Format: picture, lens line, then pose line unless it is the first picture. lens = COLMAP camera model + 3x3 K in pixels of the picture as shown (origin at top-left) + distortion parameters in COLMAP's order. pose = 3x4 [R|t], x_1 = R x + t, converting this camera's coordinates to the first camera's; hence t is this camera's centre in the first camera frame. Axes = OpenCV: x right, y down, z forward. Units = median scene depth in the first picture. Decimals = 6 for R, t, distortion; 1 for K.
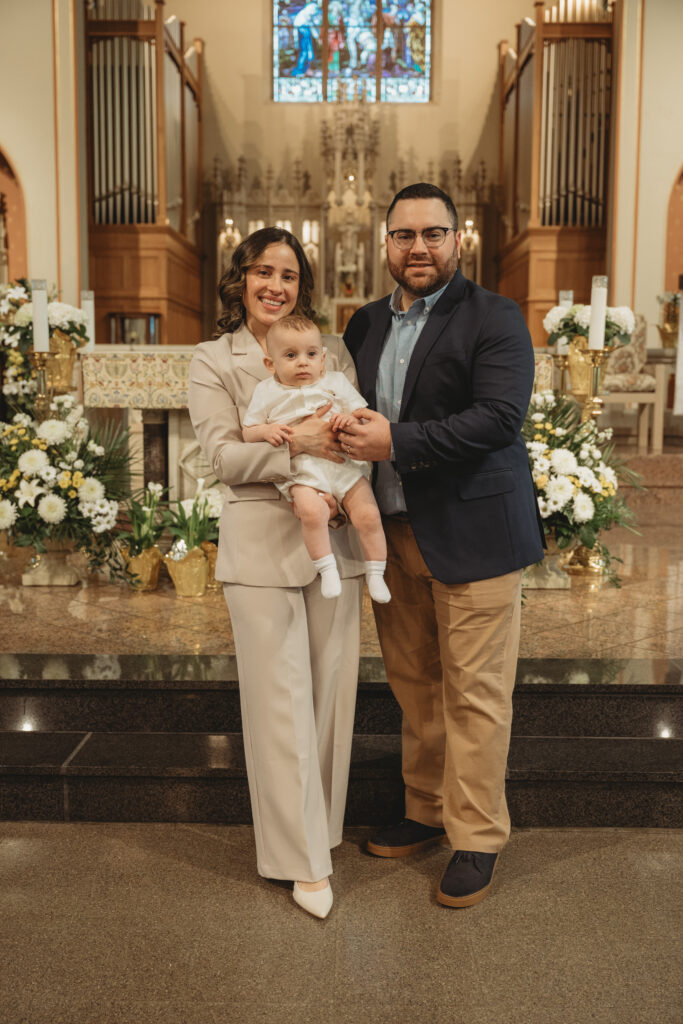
lens RADIAL K [[1130.8, 0, 341.9], [0, 1130.8, 515.1], [0, 0, 1]] dist [0.053636, 0.000000]
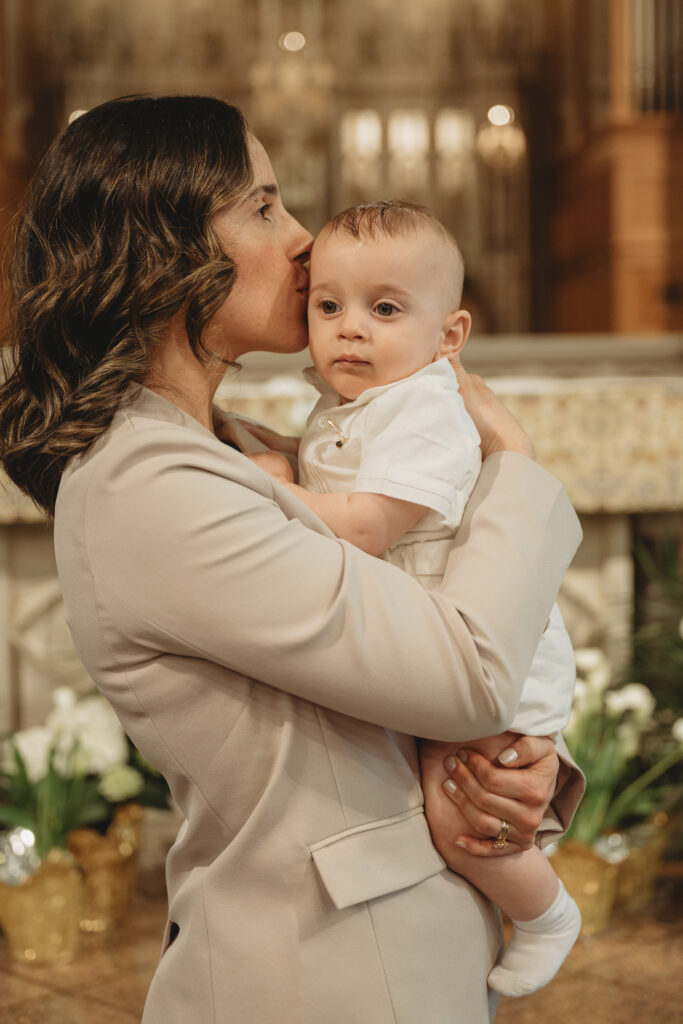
lens RADIAL K [[1907.9, 0, 337.3], [0, 1907.9, 506.8], [0, 0, 1]] dist [0.019127, 0.000000]
pose [[0.999099, -0.025912, 0.033605, -0.008179], [0.027631, 0.998278, -0.051743, -0.011865], [-0.032206, 0.052625, 0.998095, 0.050039]]
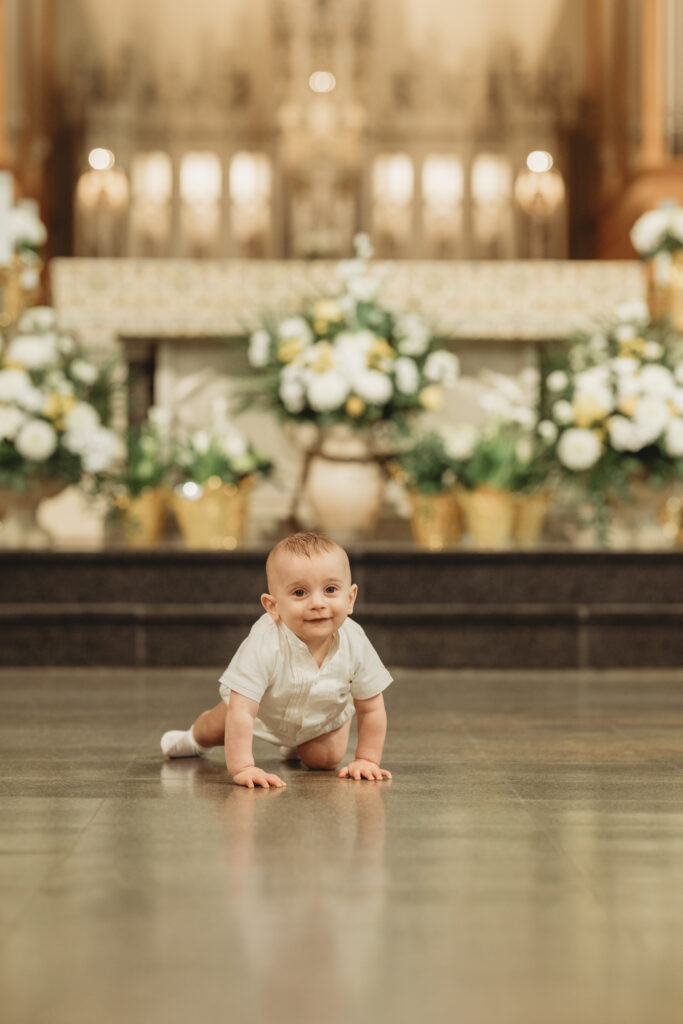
lens RADIAL K [[2449.4, 0, 344.7], [0, 2449.4, 513.6], [0, 0, 1]] dist [-0.071330, 0.000000]
pose [[0.999584, -0.006871, 0.027996, -0.016256], [0.010153, 0.992864, -0.118818, 0.051571], [-0.026980, 0.119053, 0.992521, -0.149779]]
